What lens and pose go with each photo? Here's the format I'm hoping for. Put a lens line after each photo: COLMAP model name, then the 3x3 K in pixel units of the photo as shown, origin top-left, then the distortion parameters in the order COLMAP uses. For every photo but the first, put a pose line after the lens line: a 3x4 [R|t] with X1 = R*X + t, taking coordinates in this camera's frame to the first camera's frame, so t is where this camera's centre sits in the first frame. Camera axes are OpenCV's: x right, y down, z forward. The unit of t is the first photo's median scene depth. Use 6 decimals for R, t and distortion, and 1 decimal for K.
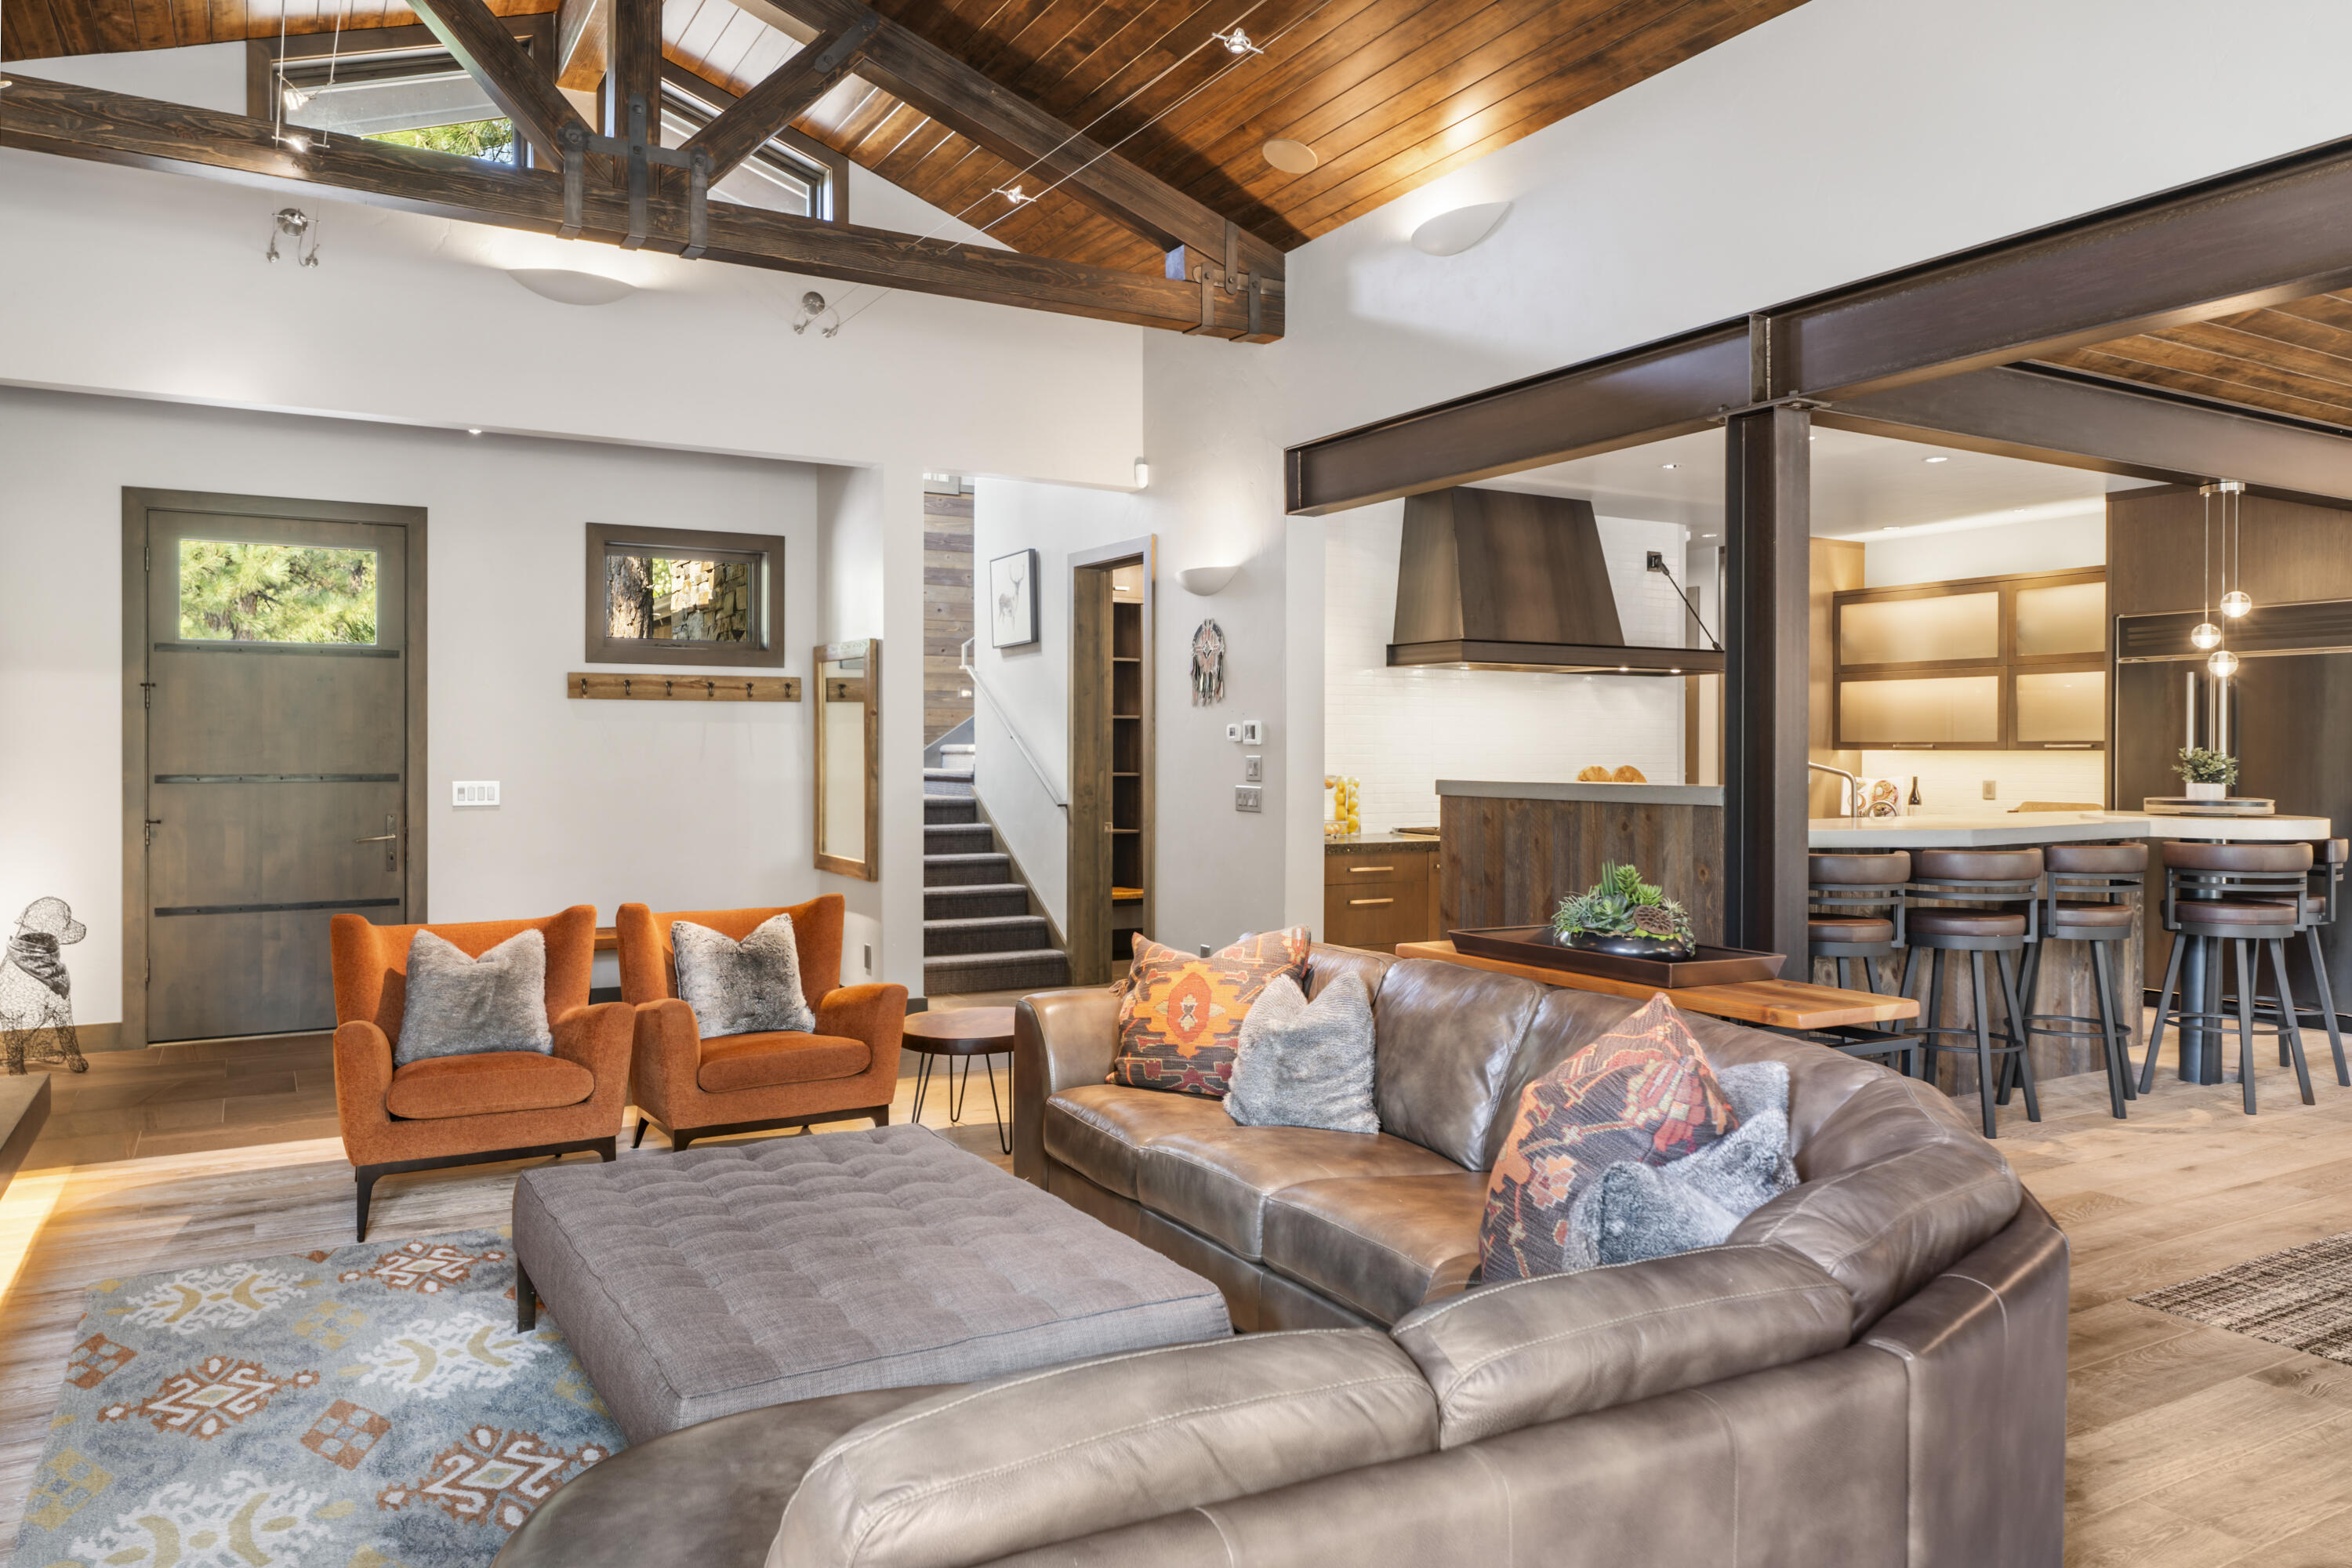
lens RADIAL K [[1581.1, 0, 1176.0], [0, 1581.1, 784.0], [0, 0, 1]] dist [0.000526, 0.002305]
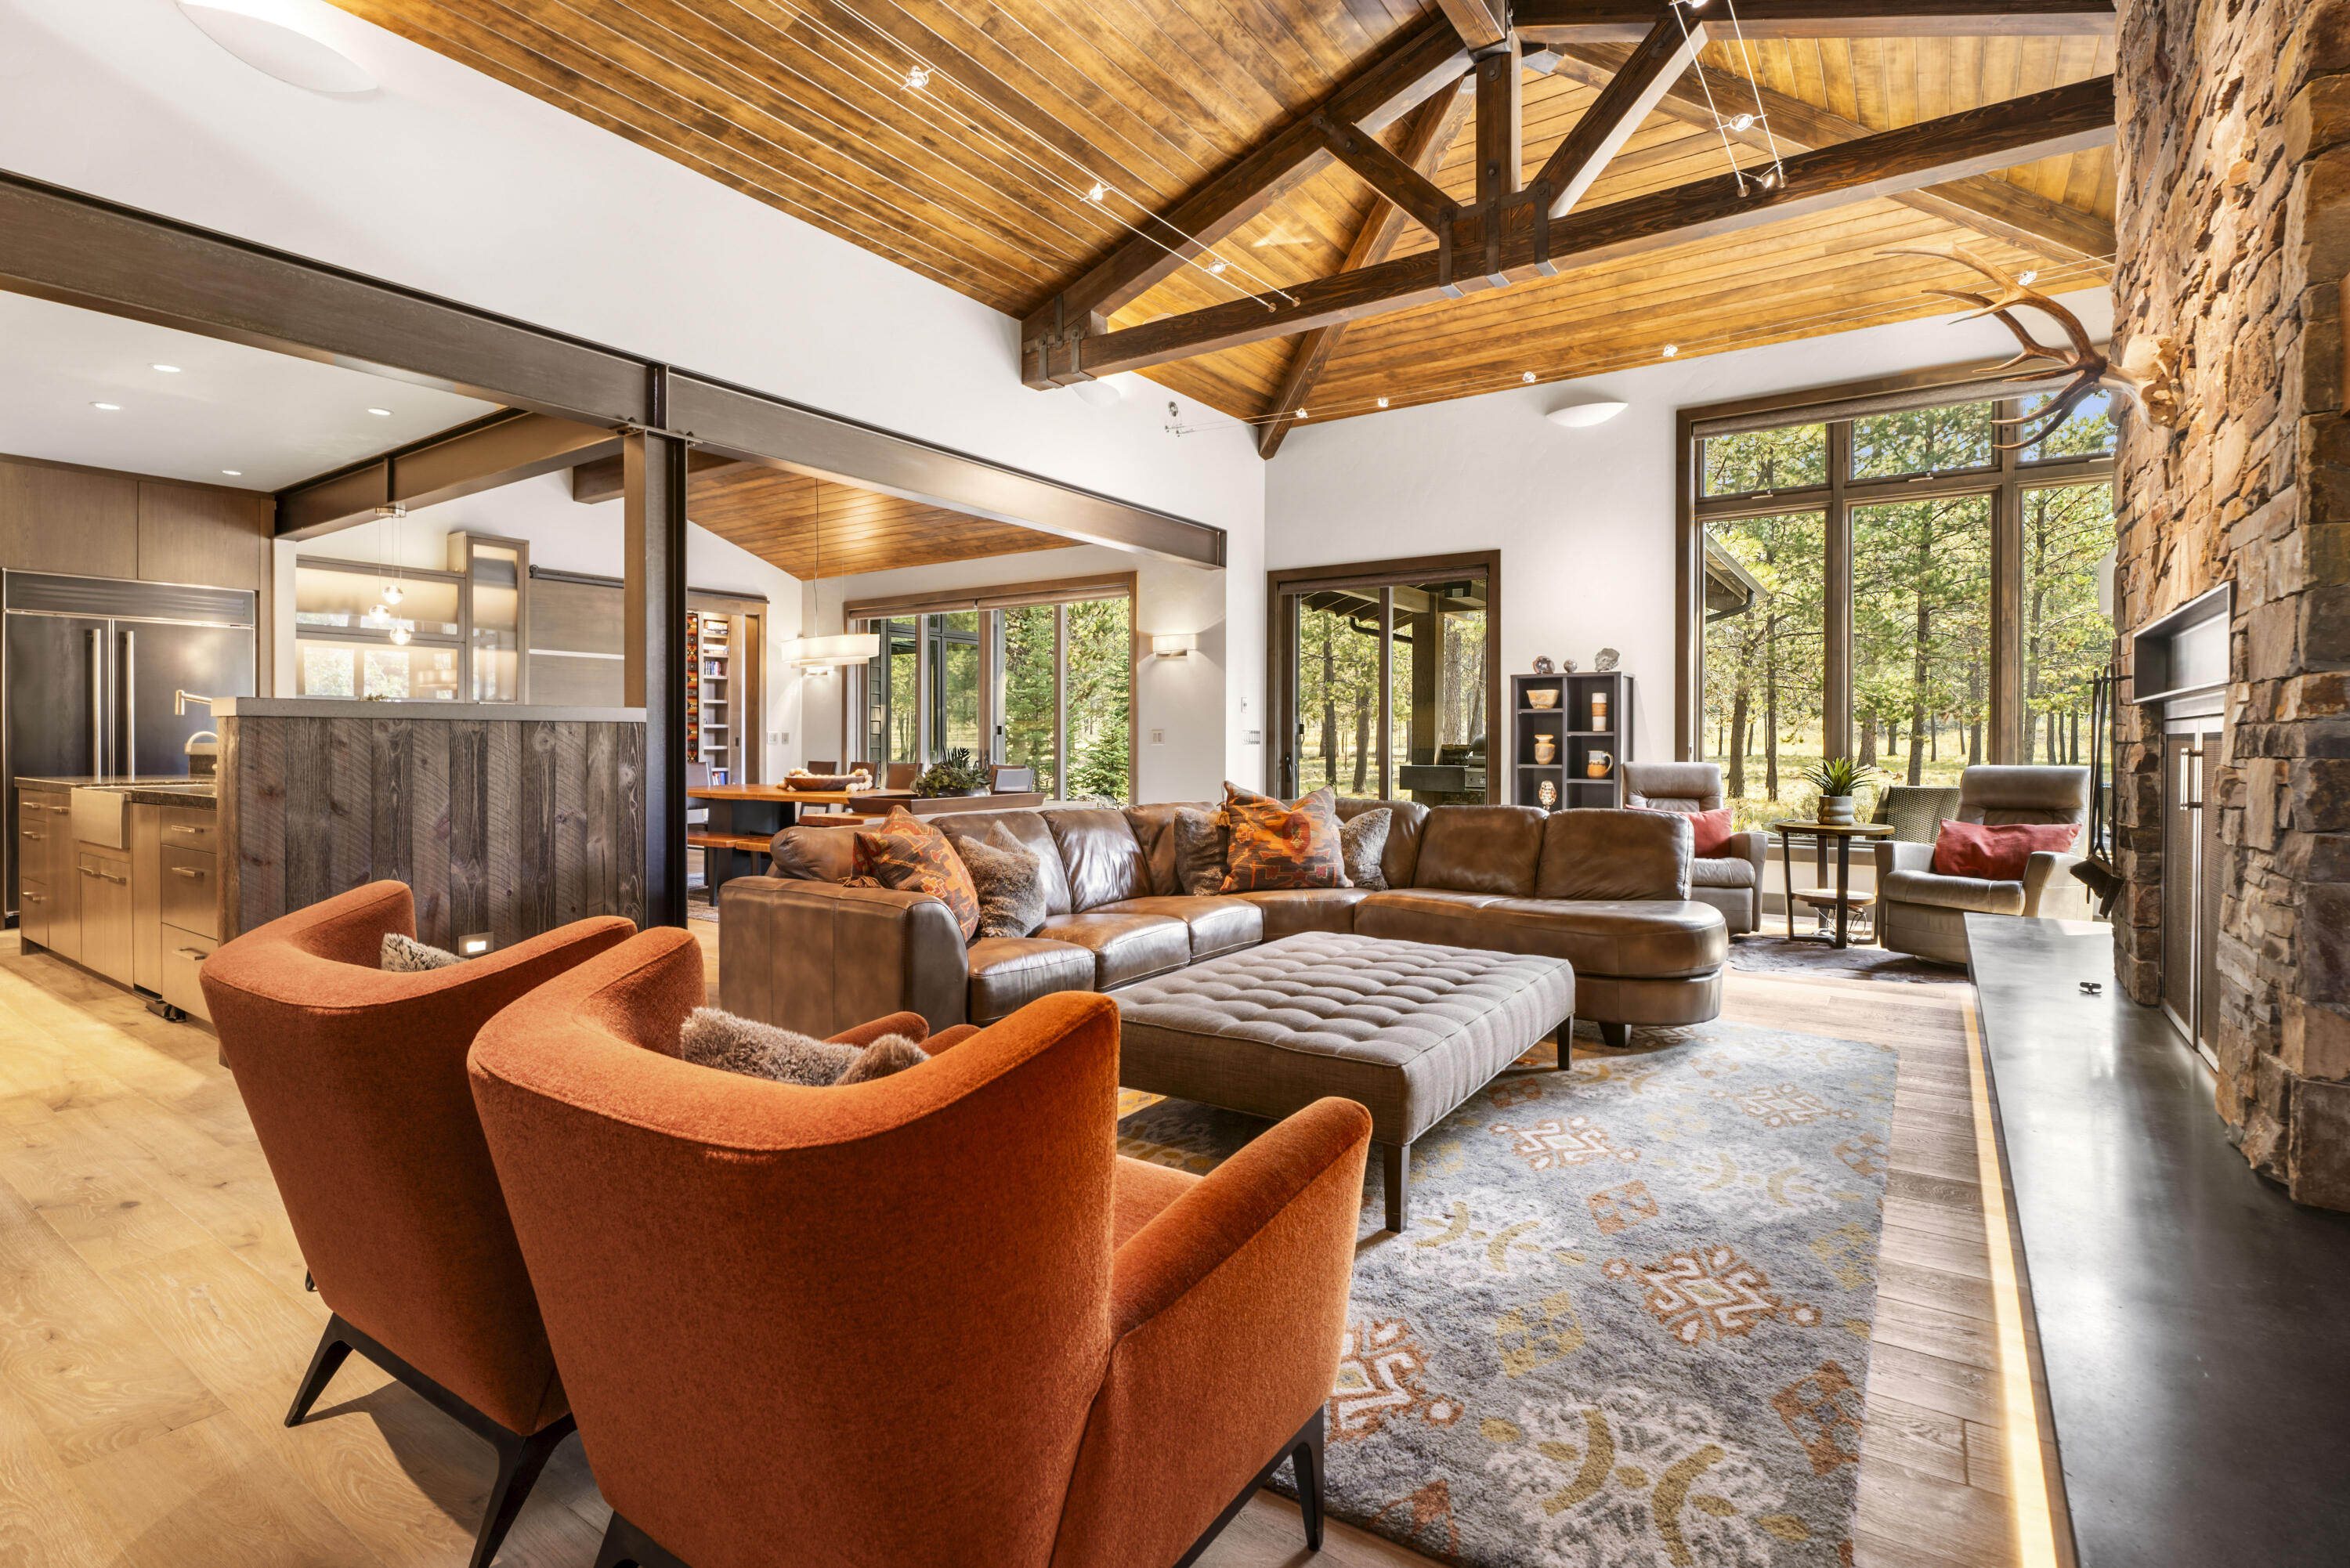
lens RADIAL K [[1122.1, 0, 1146.9], [0, 1122.1, 765.3], [0, 0, 1]] dist [-0.001349, -0.000234]
pose [[-0.418781, -0.022314, 0.907813, -1.056810], [0.017565, 0.999312, 0.032666, 0.039338], [-0.907917, 0.029626, -0.418101, 1.553859]]
